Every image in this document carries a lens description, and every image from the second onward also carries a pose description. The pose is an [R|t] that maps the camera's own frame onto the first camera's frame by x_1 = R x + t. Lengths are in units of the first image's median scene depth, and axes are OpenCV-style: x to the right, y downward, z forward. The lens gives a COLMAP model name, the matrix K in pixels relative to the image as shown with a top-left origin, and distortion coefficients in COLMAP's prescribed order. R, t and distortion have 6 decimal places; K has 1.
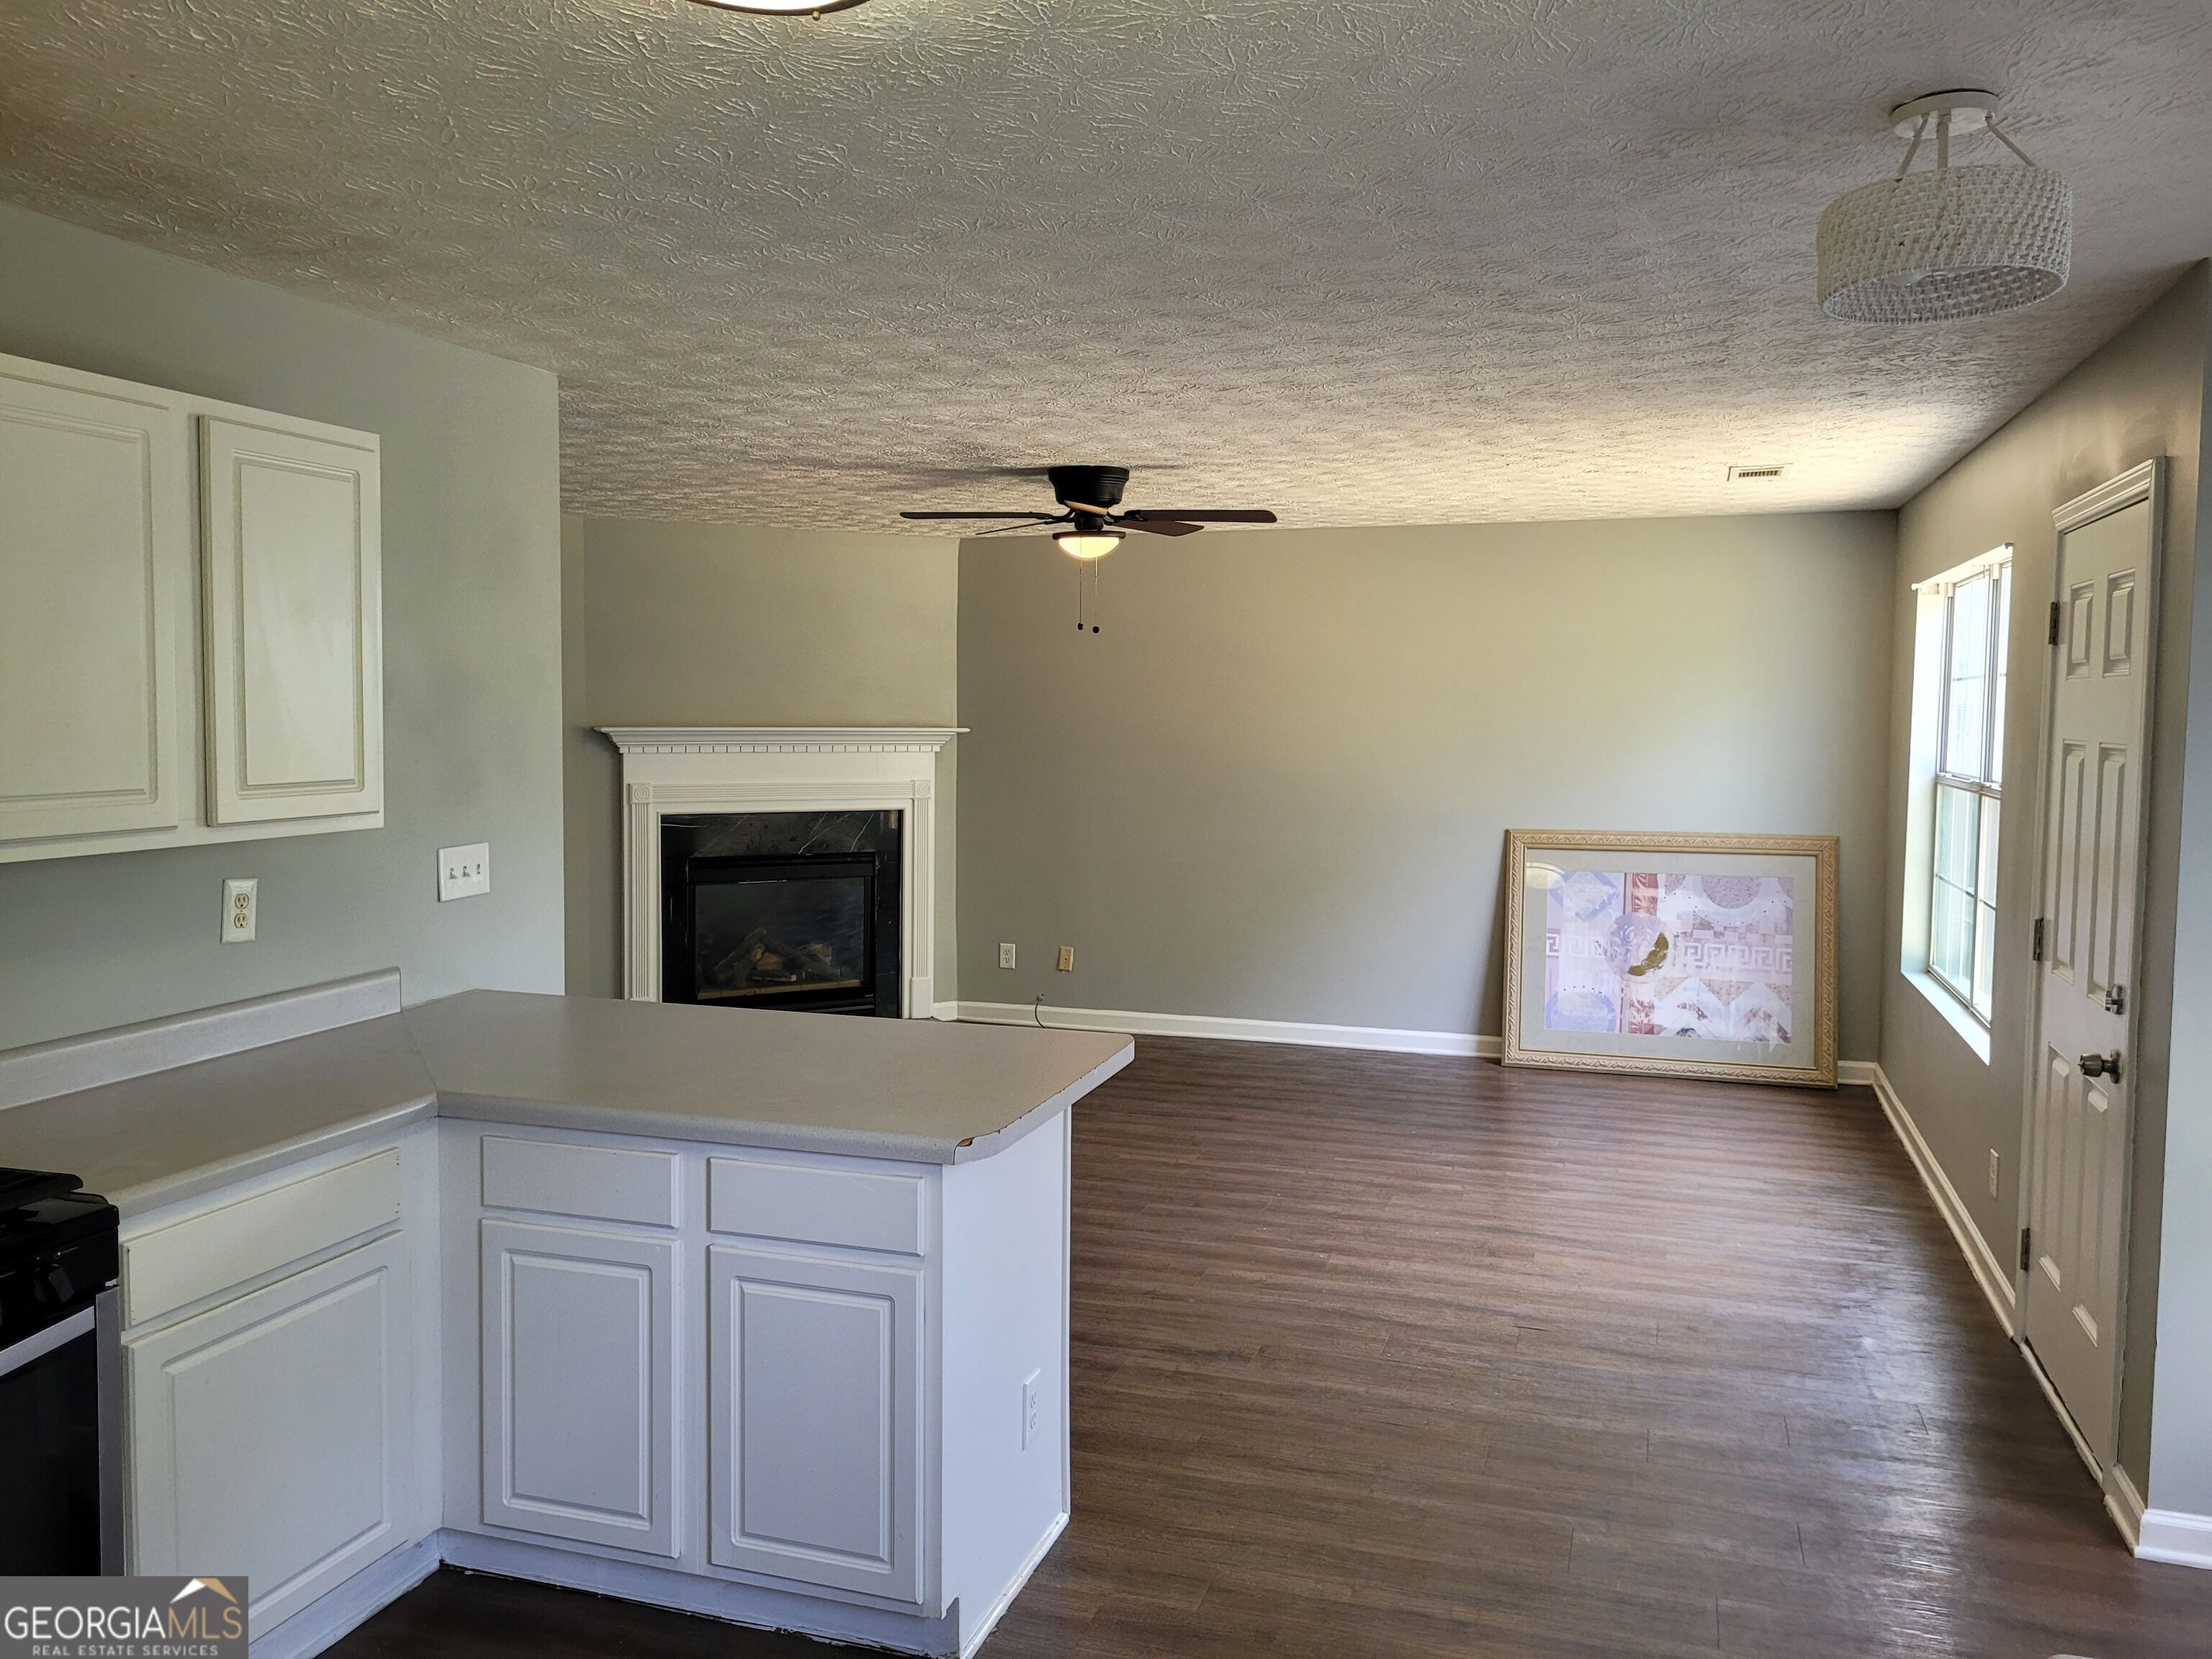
lens RADIAL K [[1670.1, 0, 1097.7], [0, 1670.1, 813.2], [0, 0, 1]] dist [0.041392, -0.005826]
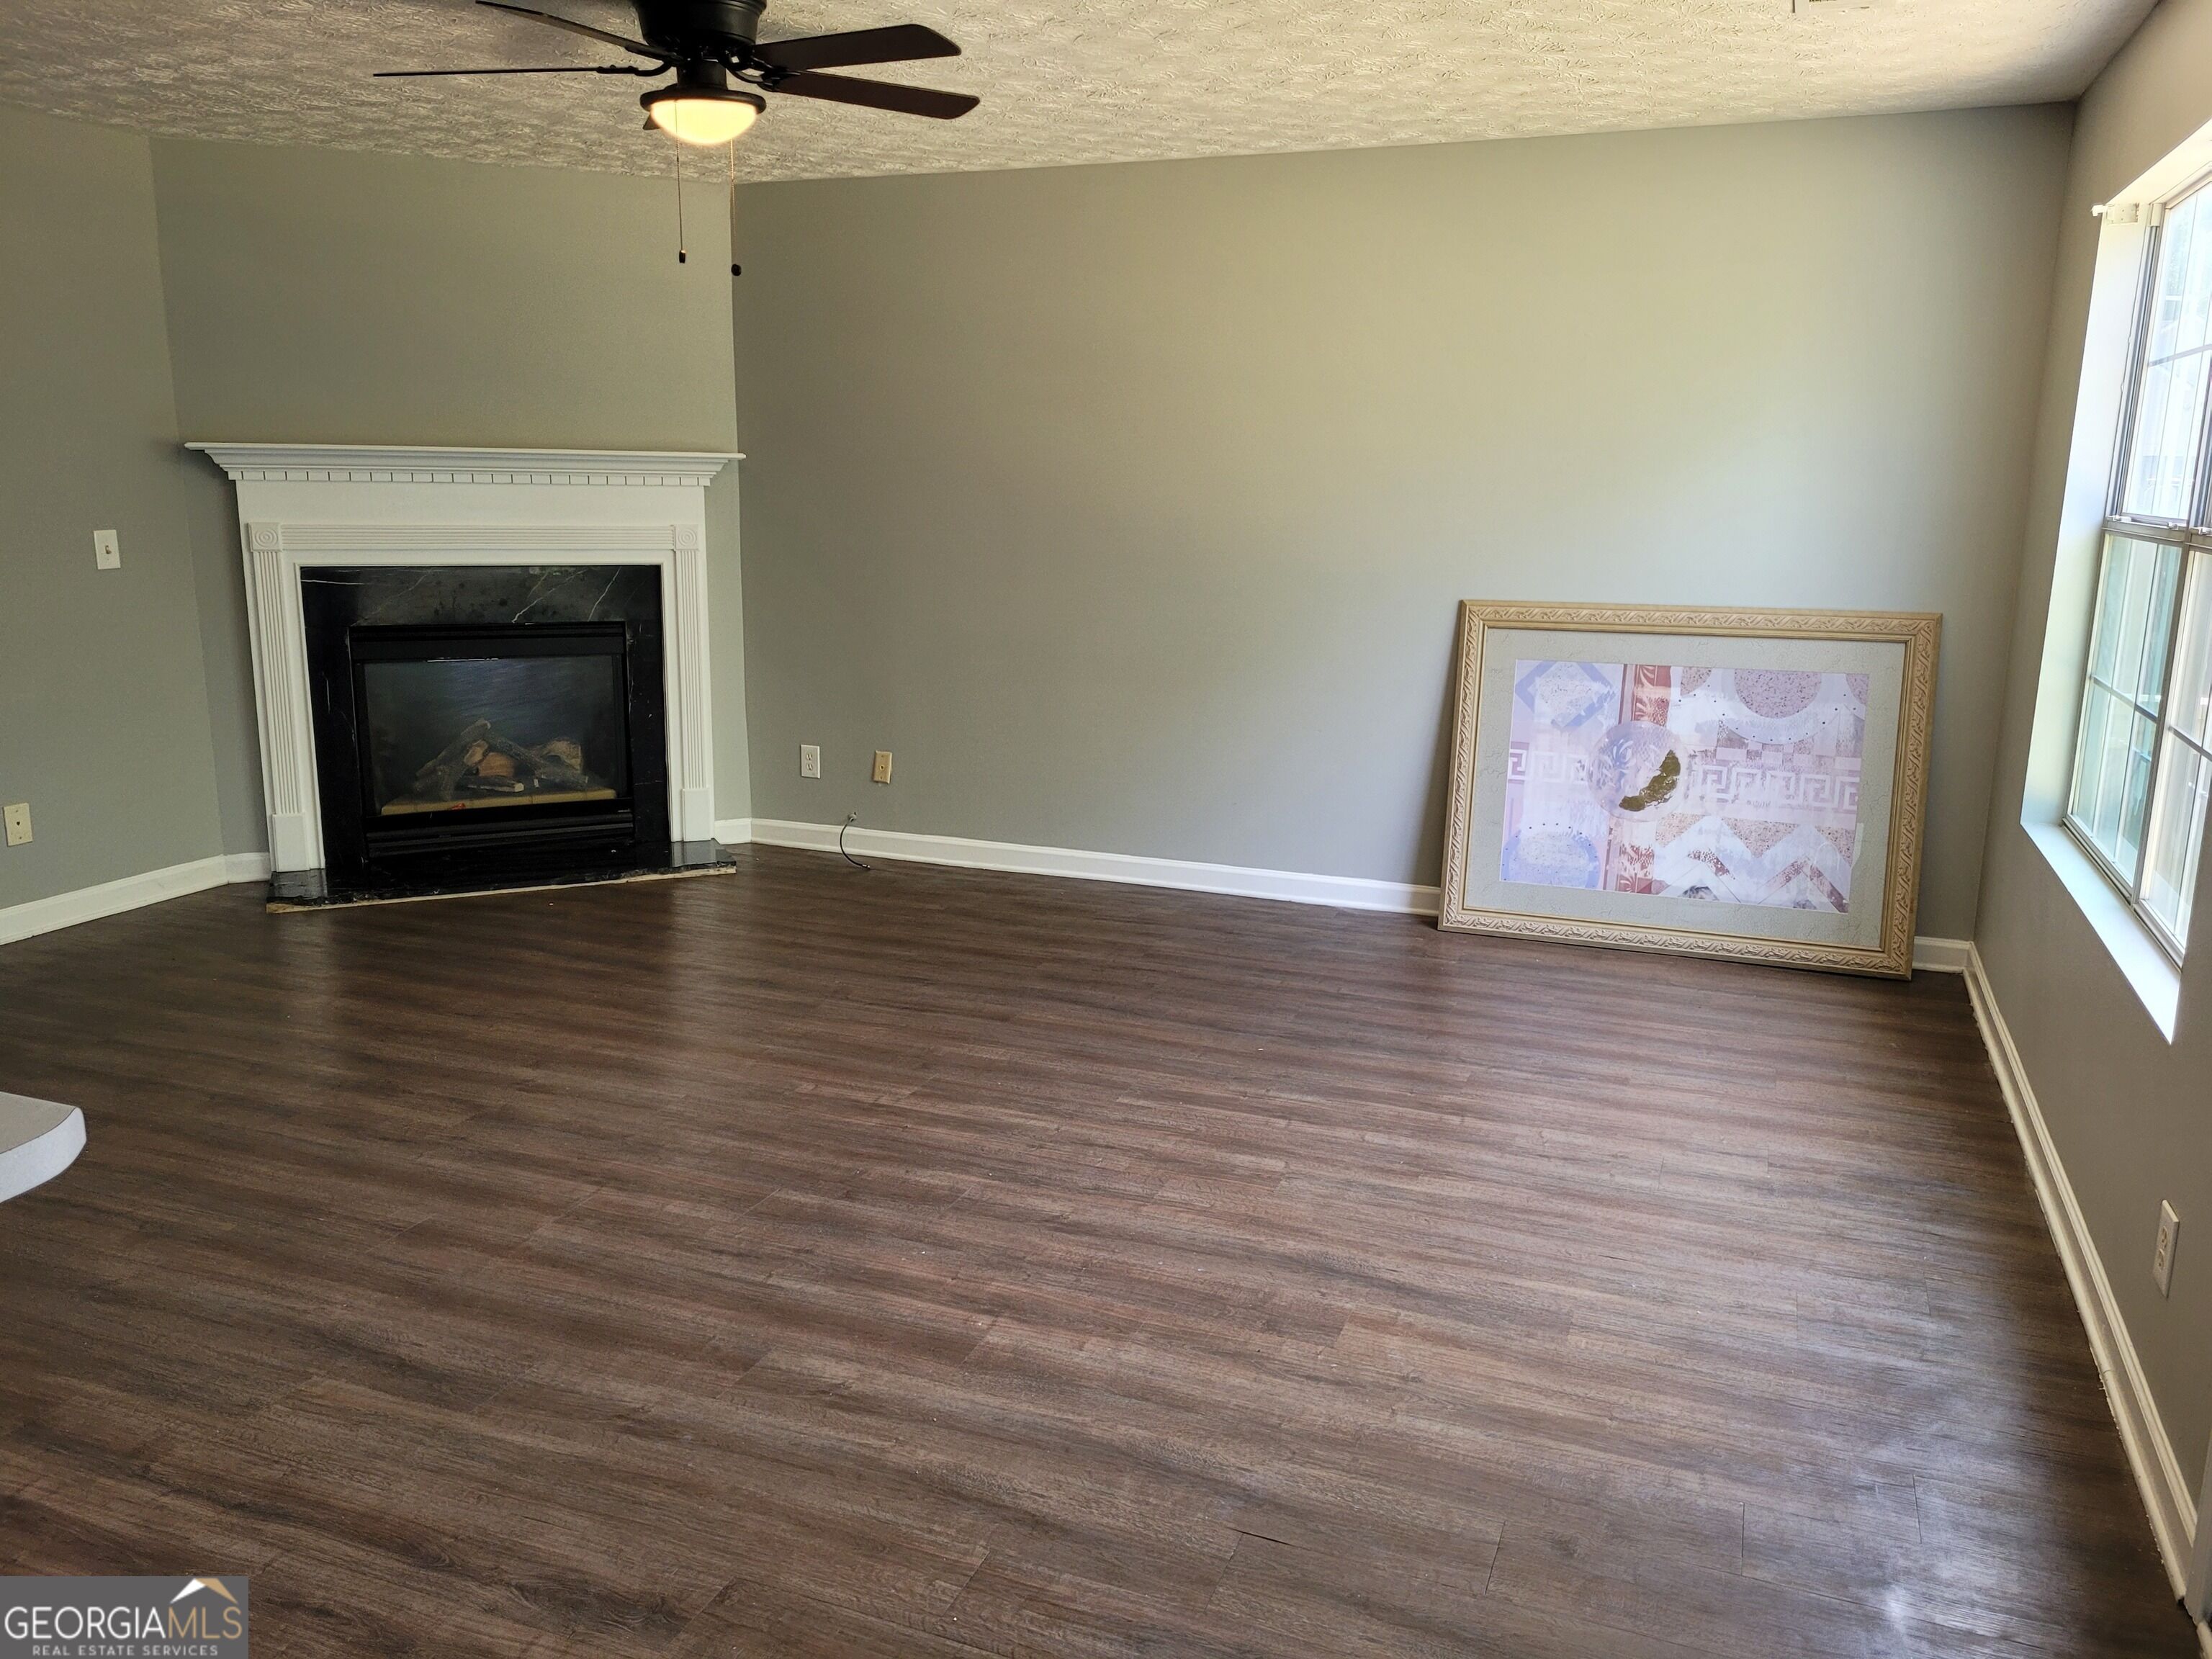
lens RADIAL K [[1670.1, 0, 1097.7], [0, 1670.1, 813.2], [0, 0, 1]] dist [0.041392, -0.005826]
pose [[0.998376, 0.016695, -0.054465, 0.140707], [-0.008845, 0.989925, 0.141319, 0.000305], [0.056275, -0.140608, 0.988465, 0.302019]]
